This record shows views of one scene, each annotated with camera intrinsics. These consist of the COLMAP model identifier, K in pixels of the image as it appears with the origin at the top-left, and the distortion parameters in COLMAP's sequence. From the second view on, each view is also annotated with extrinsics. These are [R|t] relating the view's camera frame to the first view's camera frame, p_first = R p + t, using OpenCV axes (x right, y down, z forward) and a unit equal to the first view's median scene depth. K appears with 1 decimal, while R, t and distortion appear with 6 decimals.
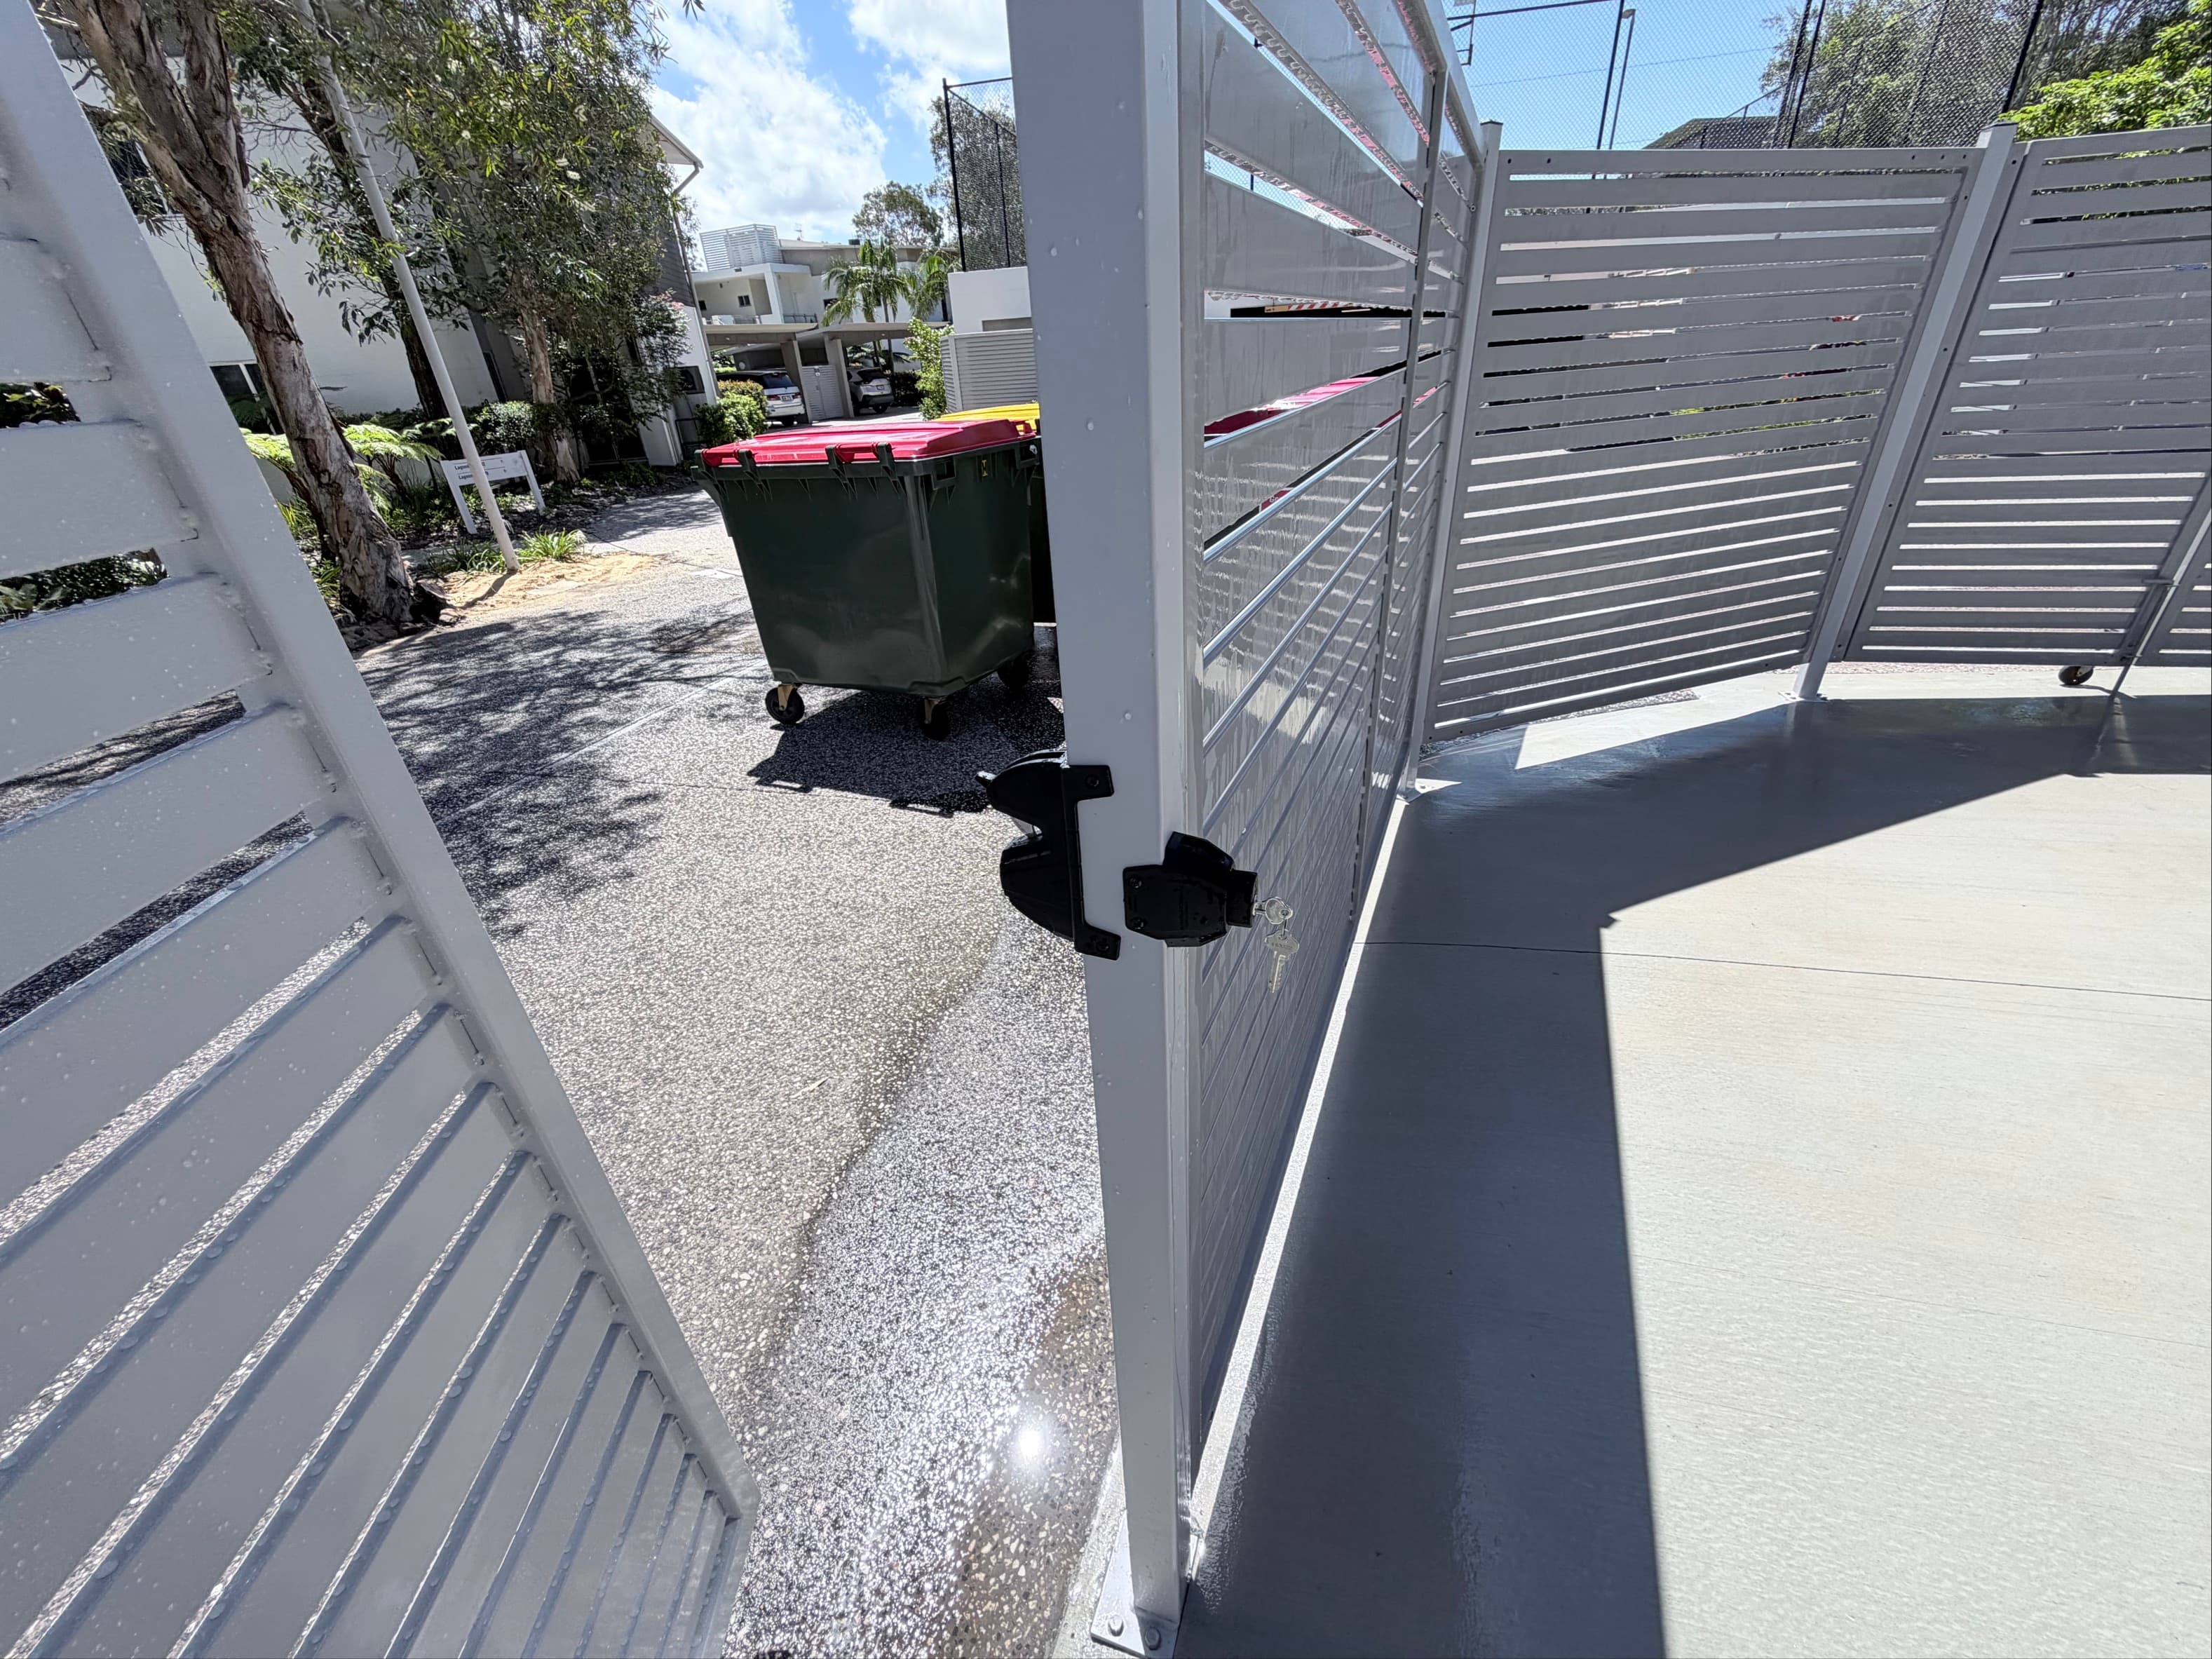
lens RADIAL K [[869.5, 0, 1106.0], [0, 869.5, 829.5], [0, 0, 1]] dist [0.000203, 0.000153]
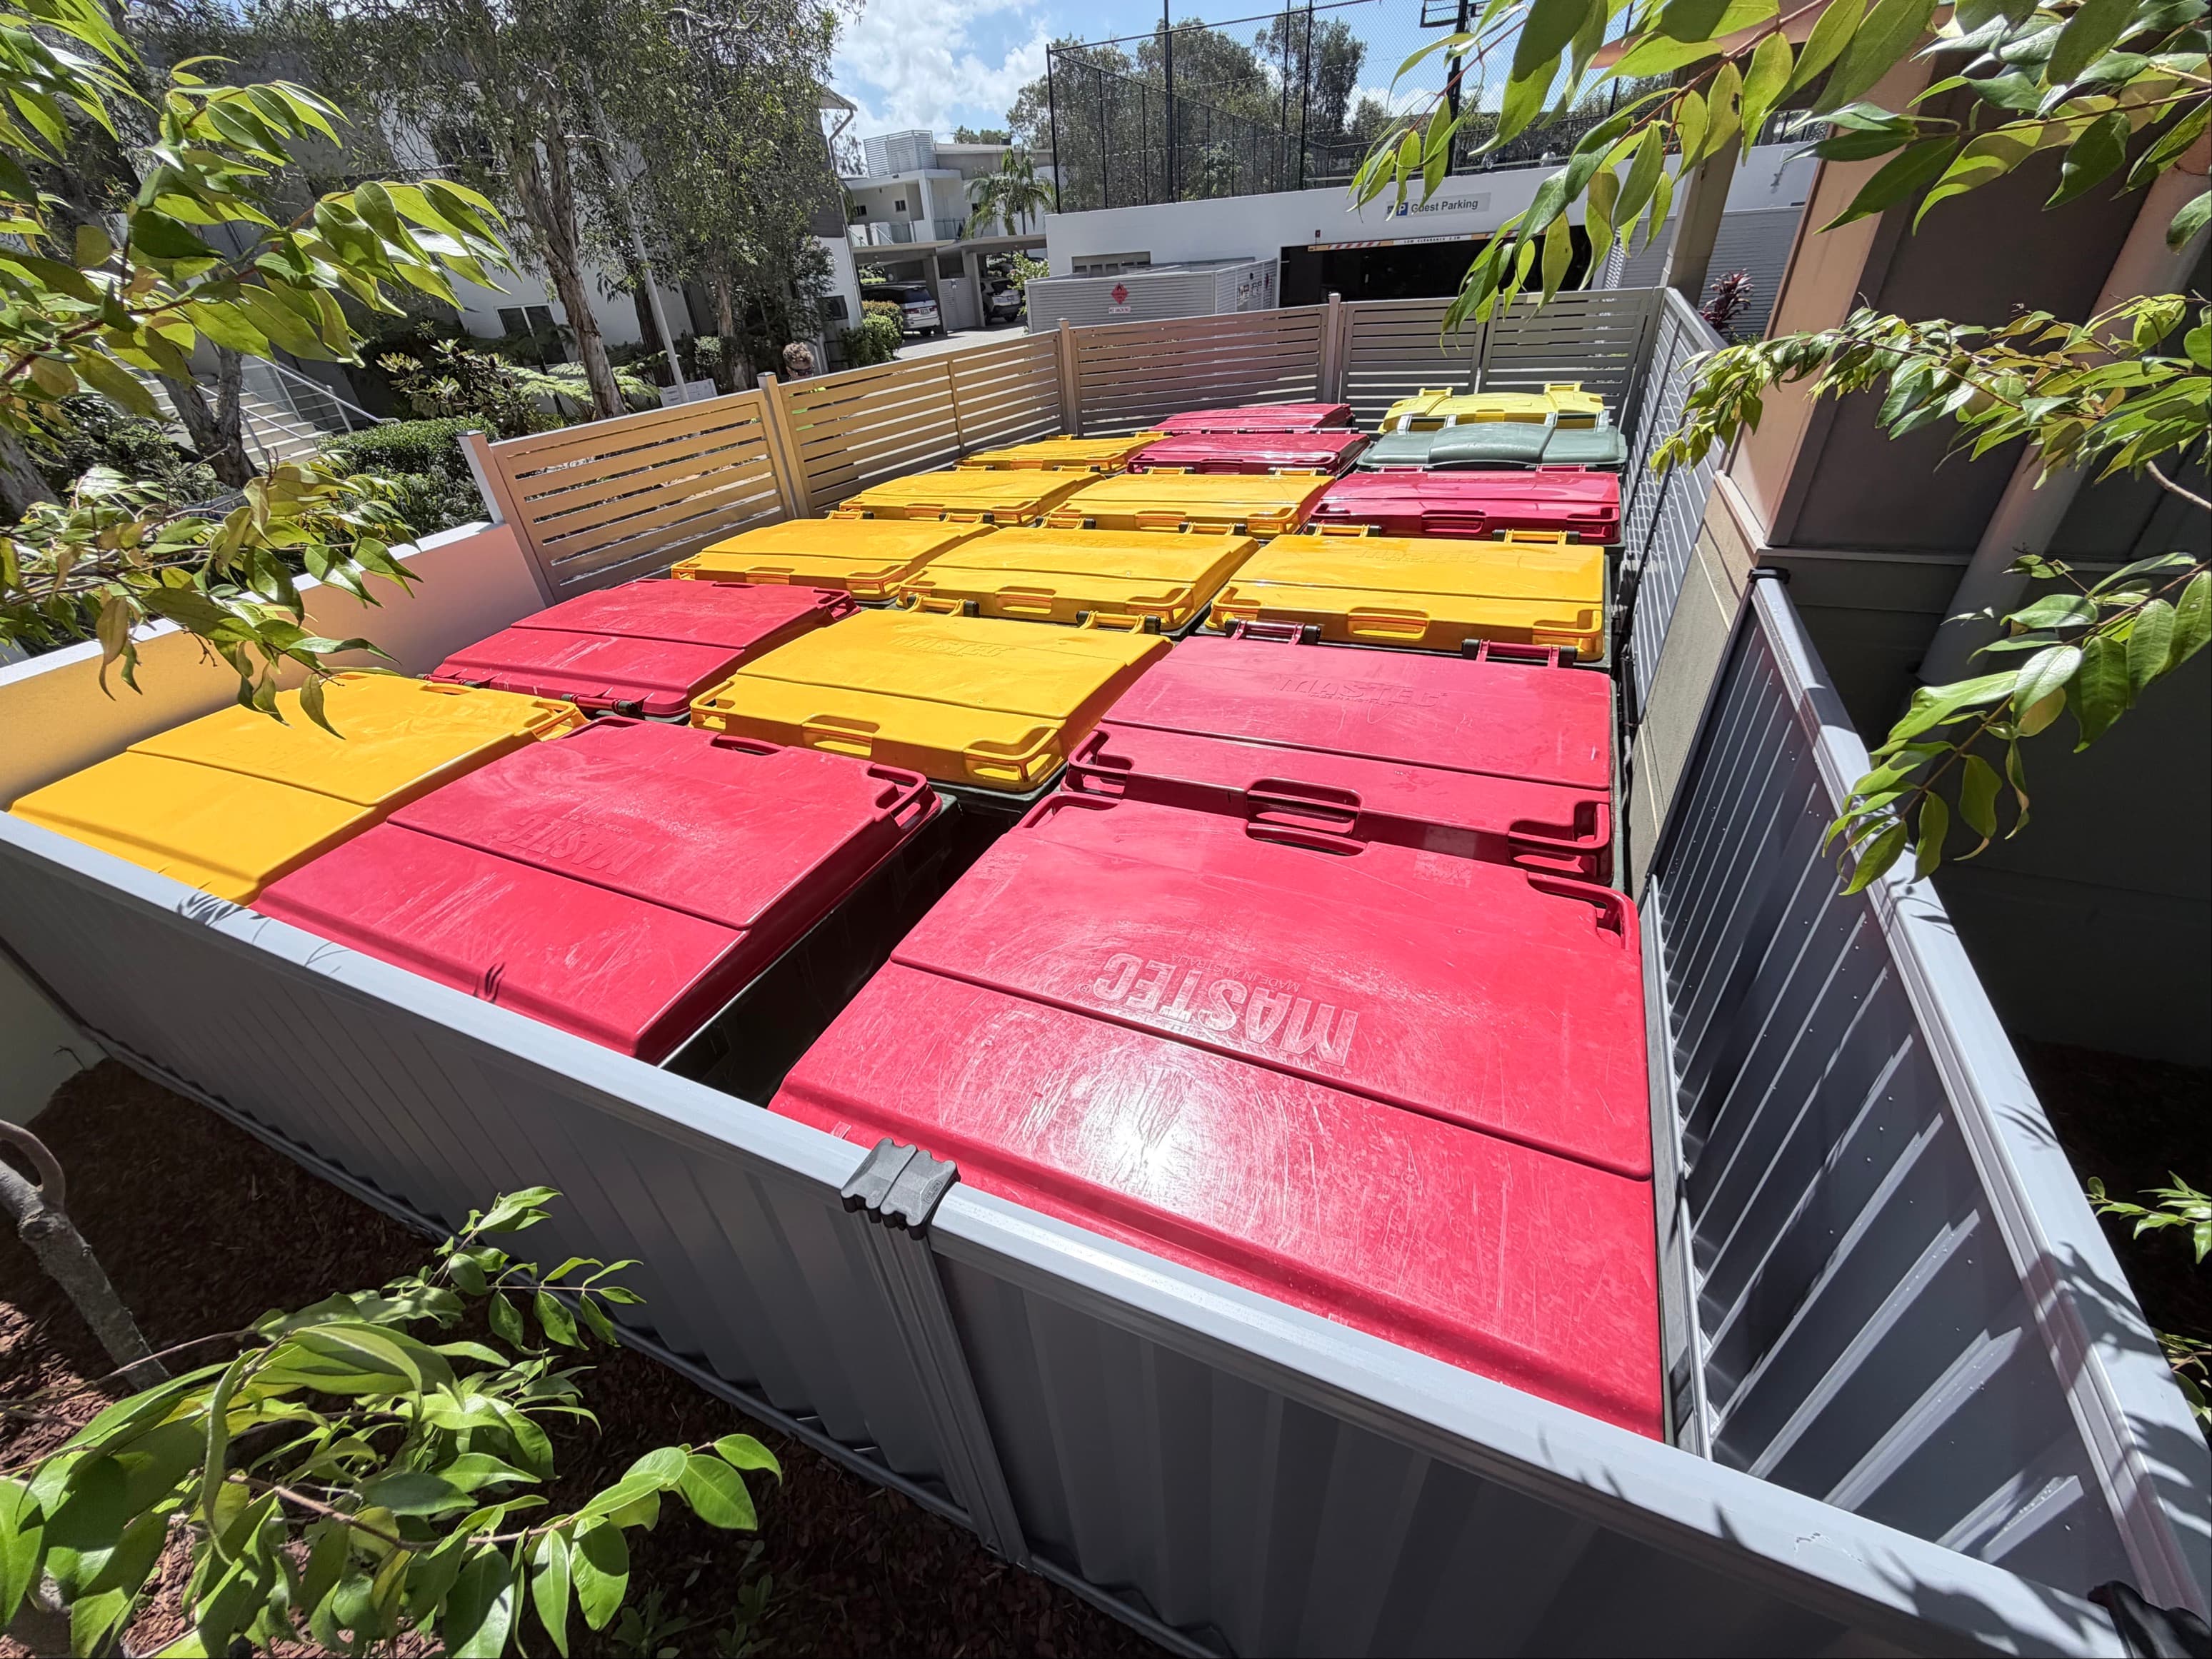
lens RADIAL K [[869.4, 0, 1106.0], [0, 869.4, 829.5], [0, 0, 1]] dist [0.000203, 0.000153]
pose [[0.985965, 0.085603, -0.143333, 0.080157], [-0.070936, 0.991993, 0.104489, 0.032878], [0.151129, -0.092856, 0.984143, -0.128922]]
